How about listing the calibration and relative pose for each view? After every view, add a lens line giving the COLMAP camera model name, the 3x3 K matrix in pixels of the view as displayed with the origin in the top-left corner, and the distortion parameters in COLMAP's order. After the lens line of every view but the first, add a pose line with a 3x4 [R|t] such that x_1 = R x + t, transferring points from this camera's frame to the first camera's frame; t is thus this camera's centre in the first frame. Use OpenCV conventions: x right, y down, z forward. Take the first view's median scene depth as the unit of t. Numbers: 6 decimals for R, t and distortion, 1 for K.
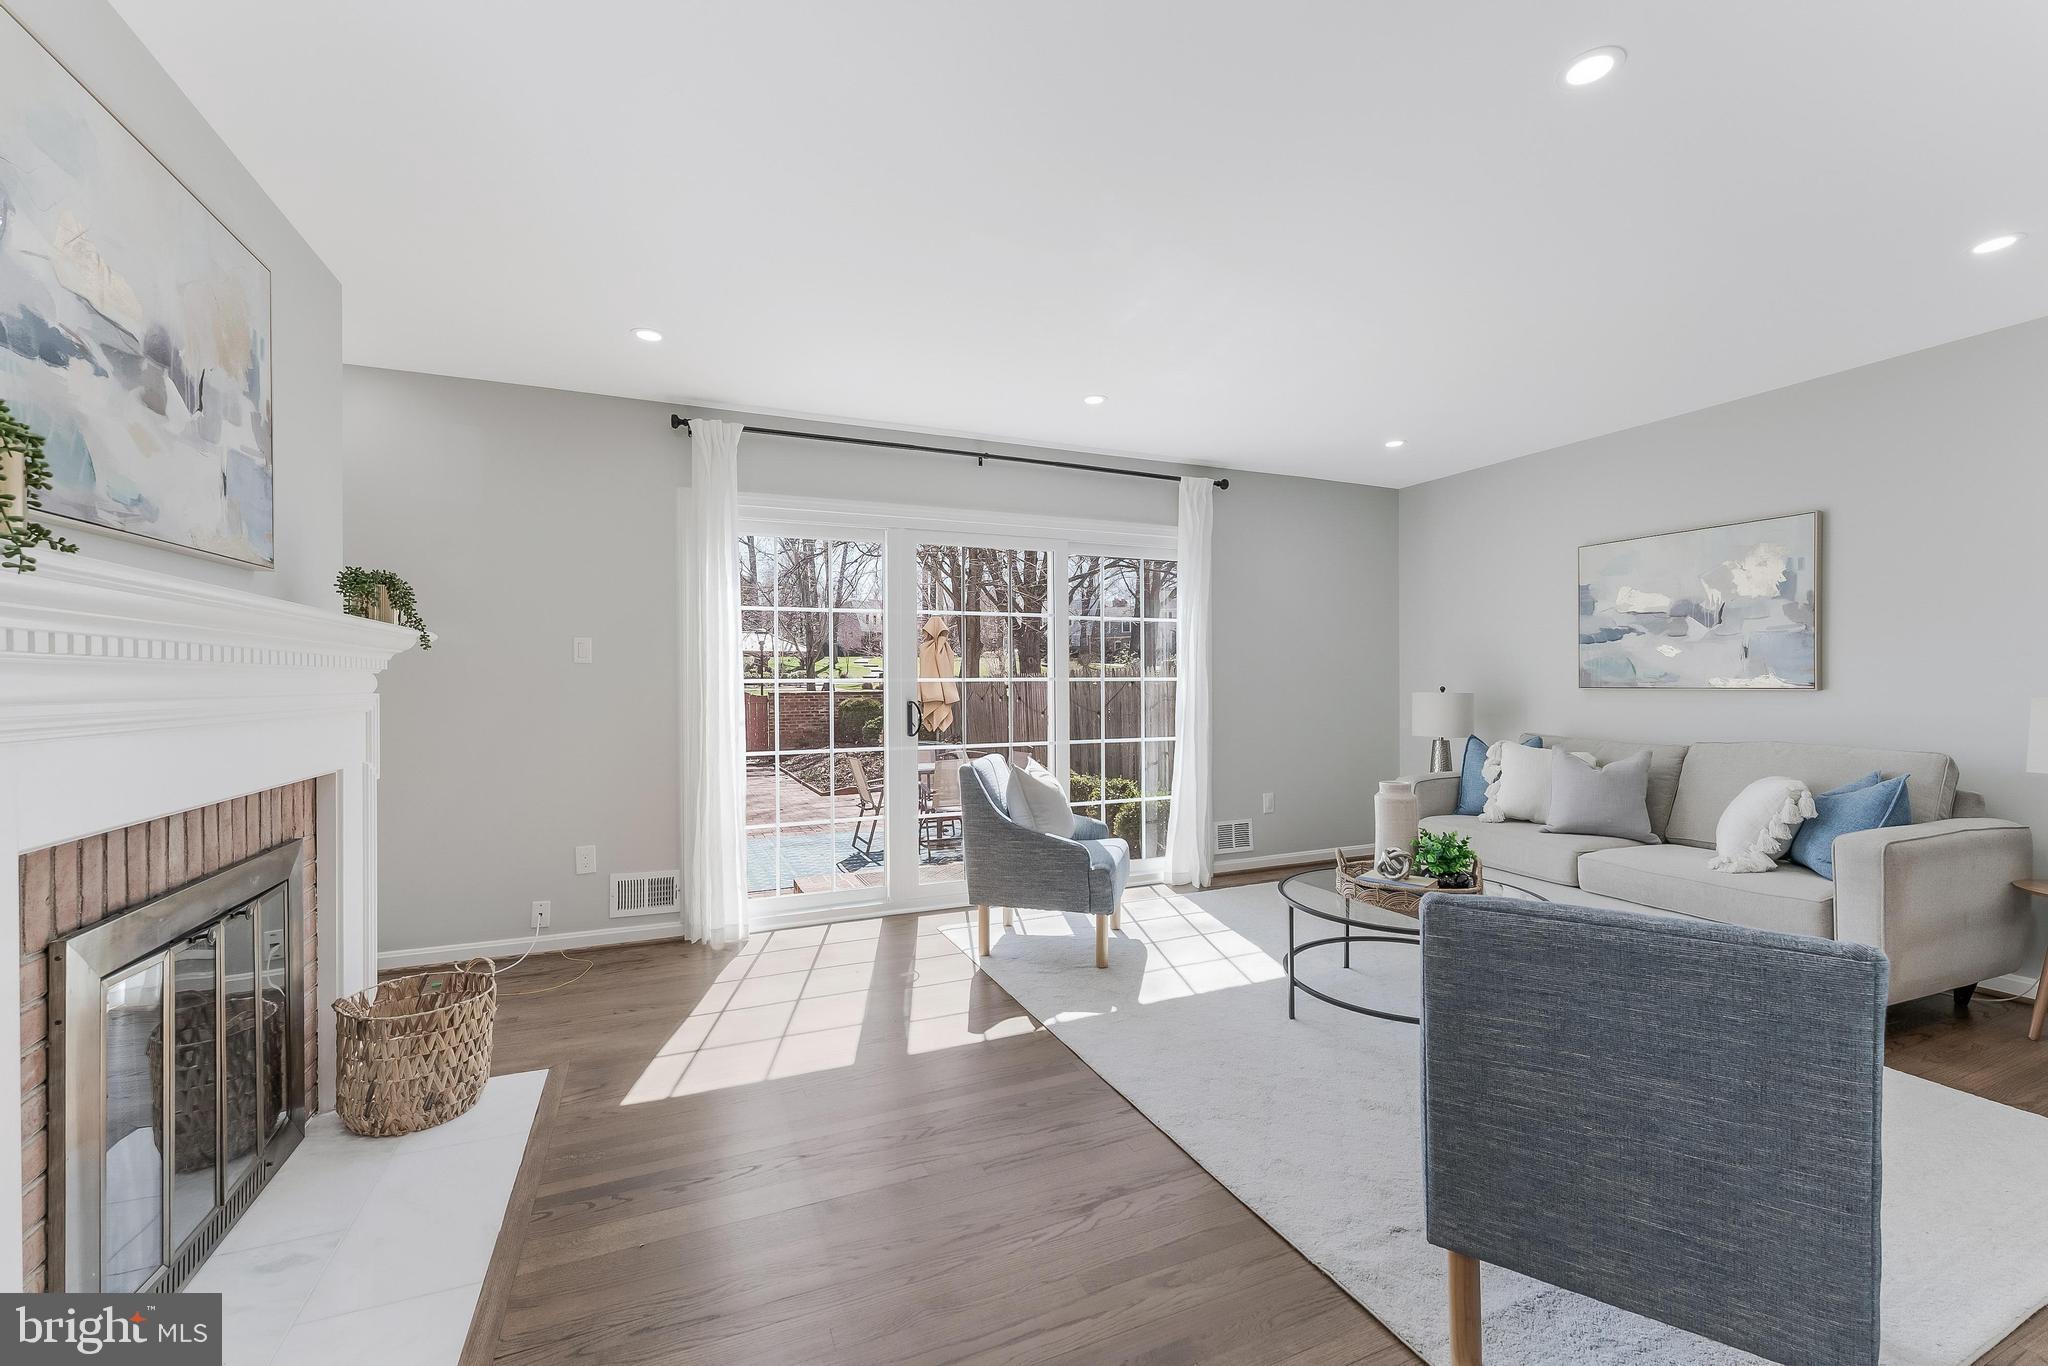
lens RADIAL K [[825.8, 0, 1031.8], [0, 825.8, 686.5], [0, 0, 1]] dist [-0.013154, -0.000289]
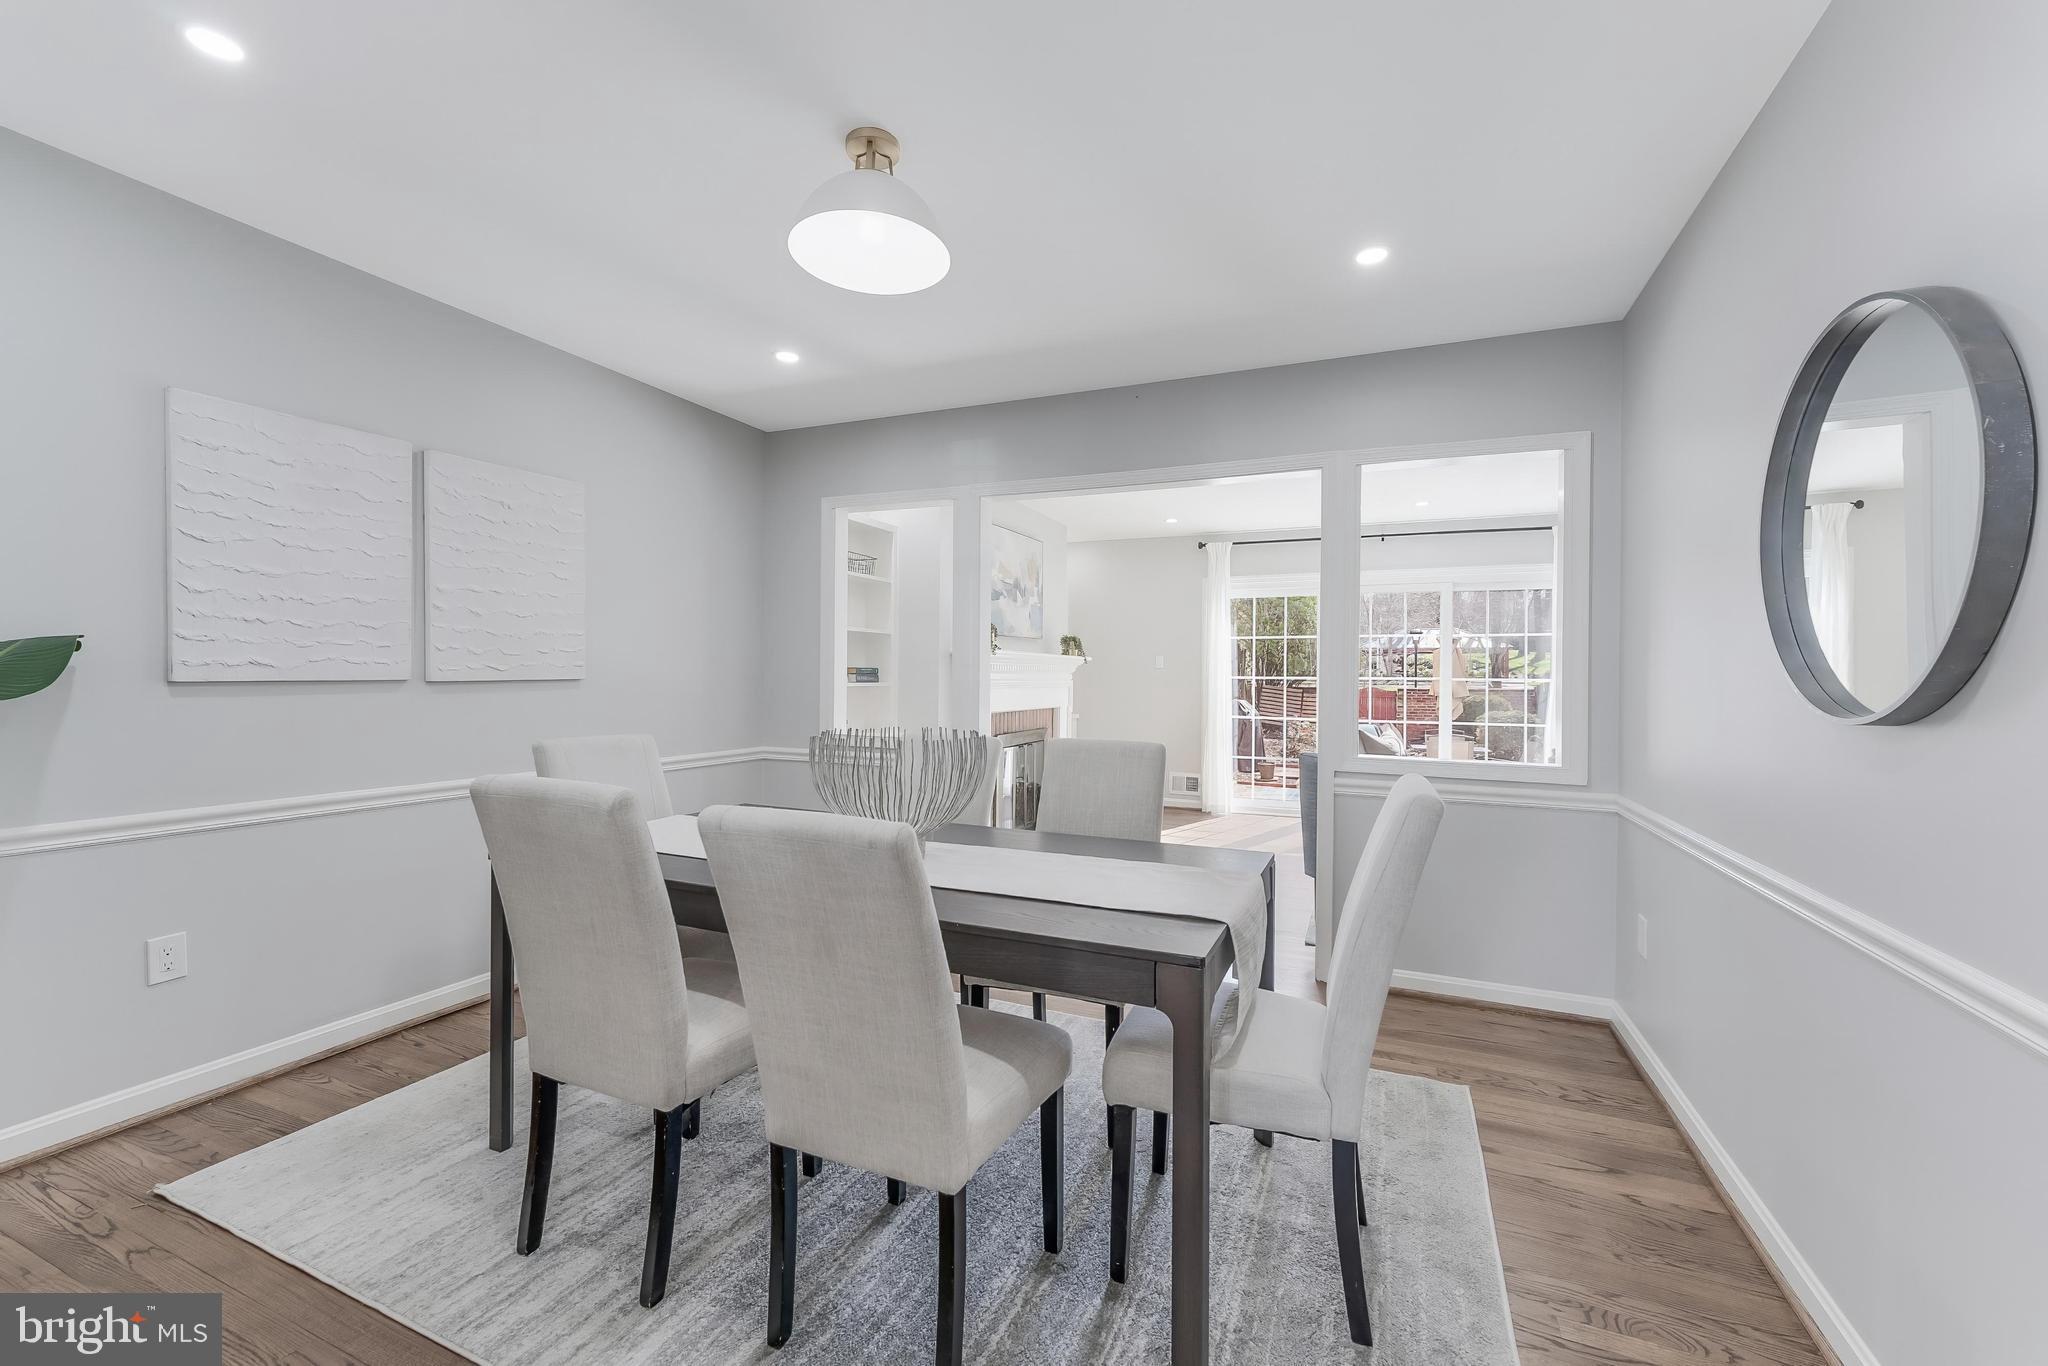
lens RADIAL K [[825.8, 0, 1016.0], [0, 825.8, 676.4], [0, 0, 1]] dist [-0.013154, -0.000289]
pose [[0.681950, 0.010304, -0.731326, 1.044726], [-0.015574, 0.999879, -0.000434, -0.001406], [0.731233, 0.011686, 0.682028, -0.972163]]
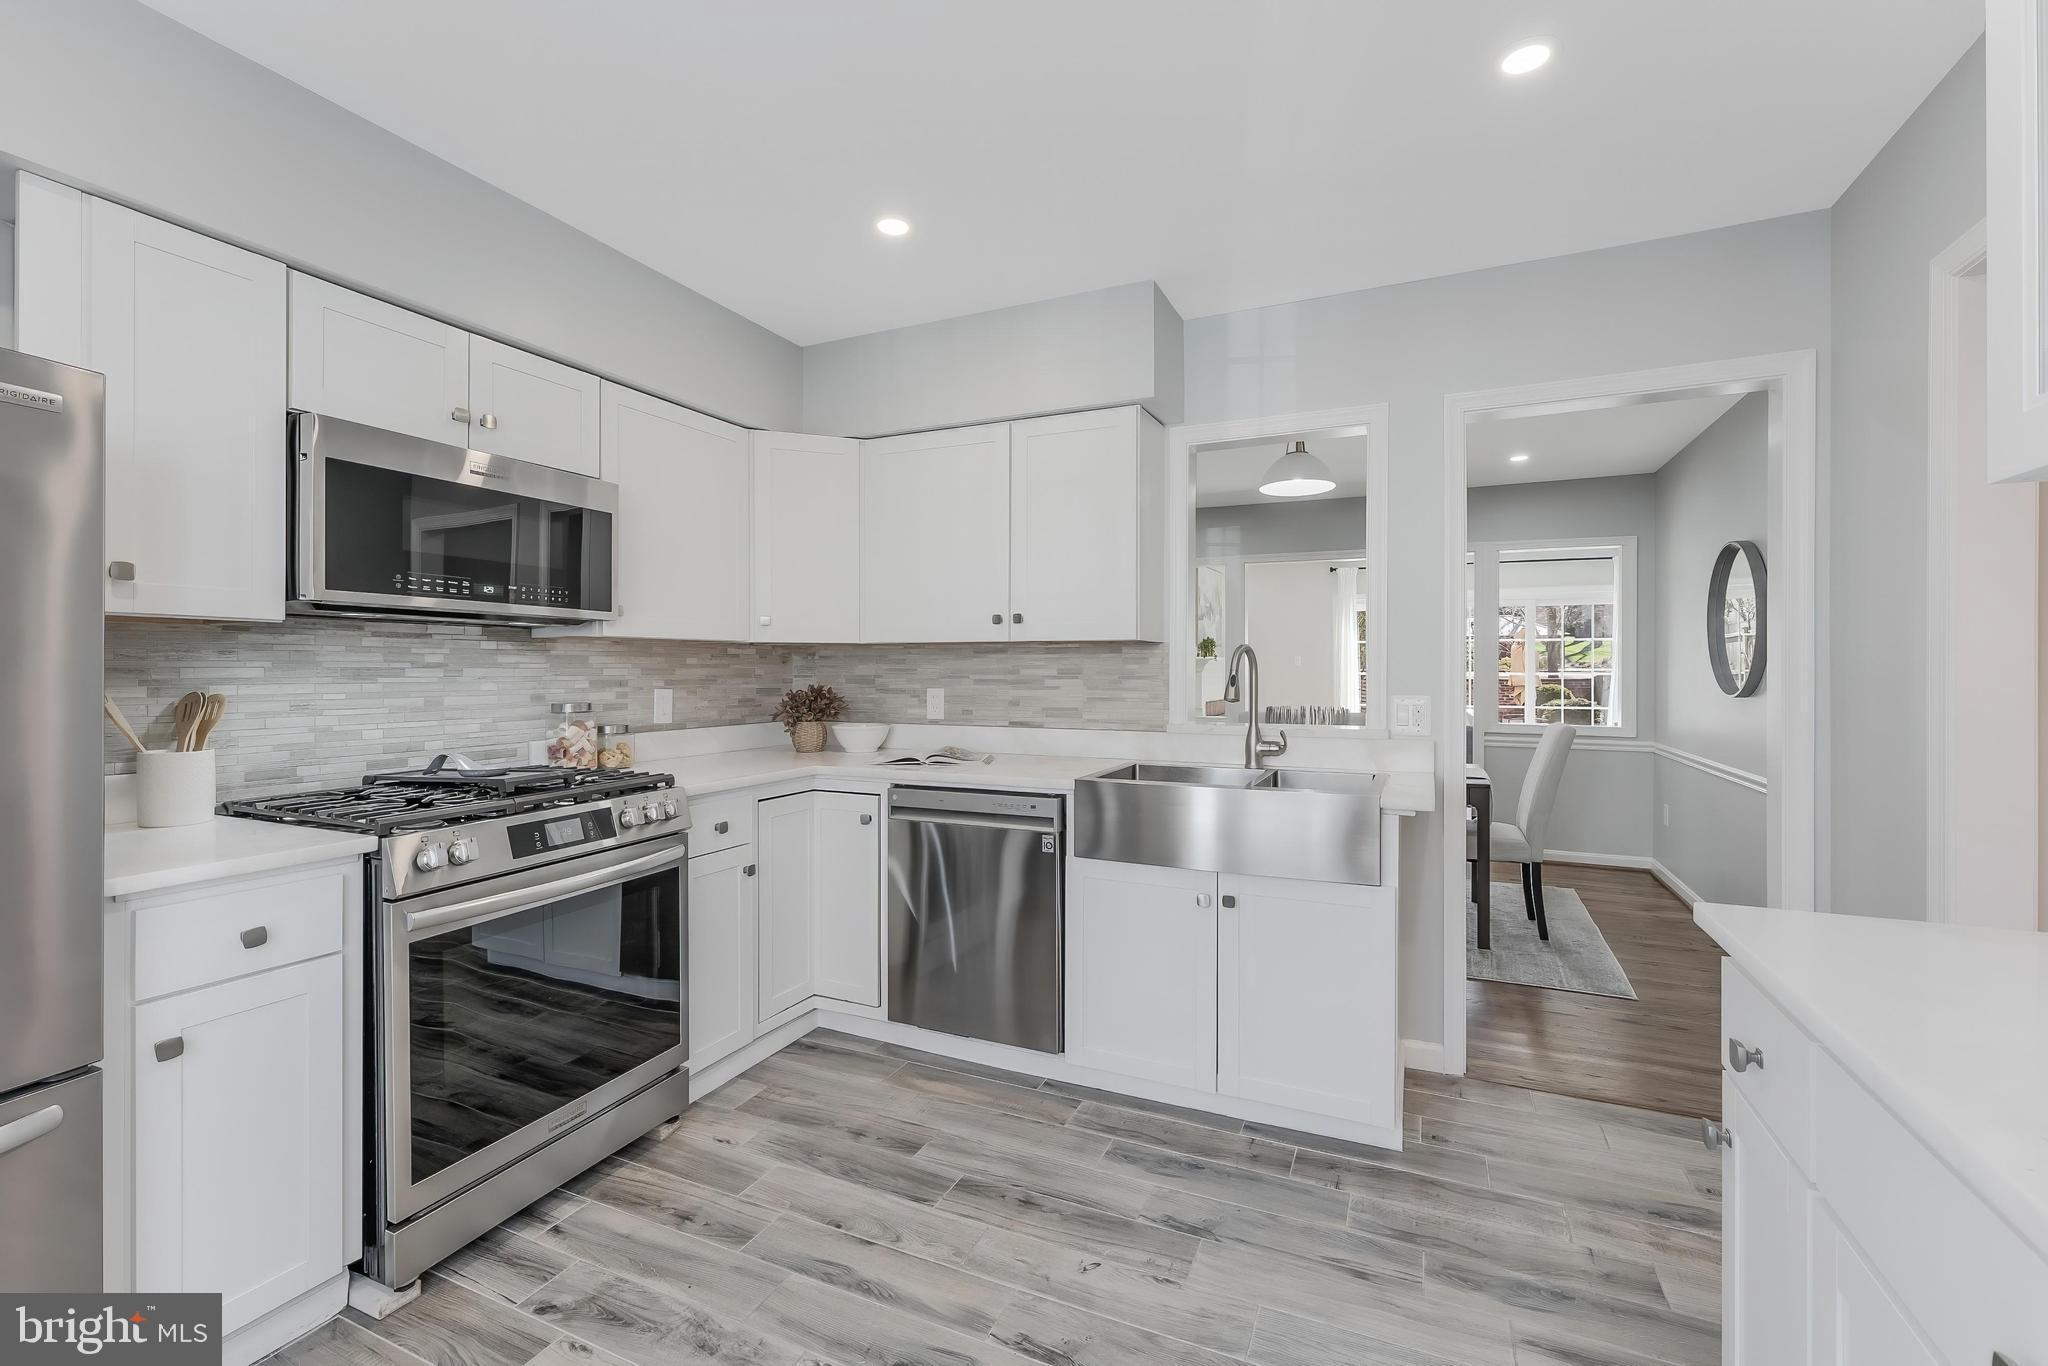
lens RADIAL K [[875.1, 0, 1024.3], [0, 875.1, 674.4], [0, 0, 1]] dist [0.001443, 0.000170]
pose [[0.673424, 0.006934, -0.739224, 1.331142], [-0.004716, 0.999976, 0.005084, -0.019145], [0.739242, 0.000063, 0.673440, -2.172520]]
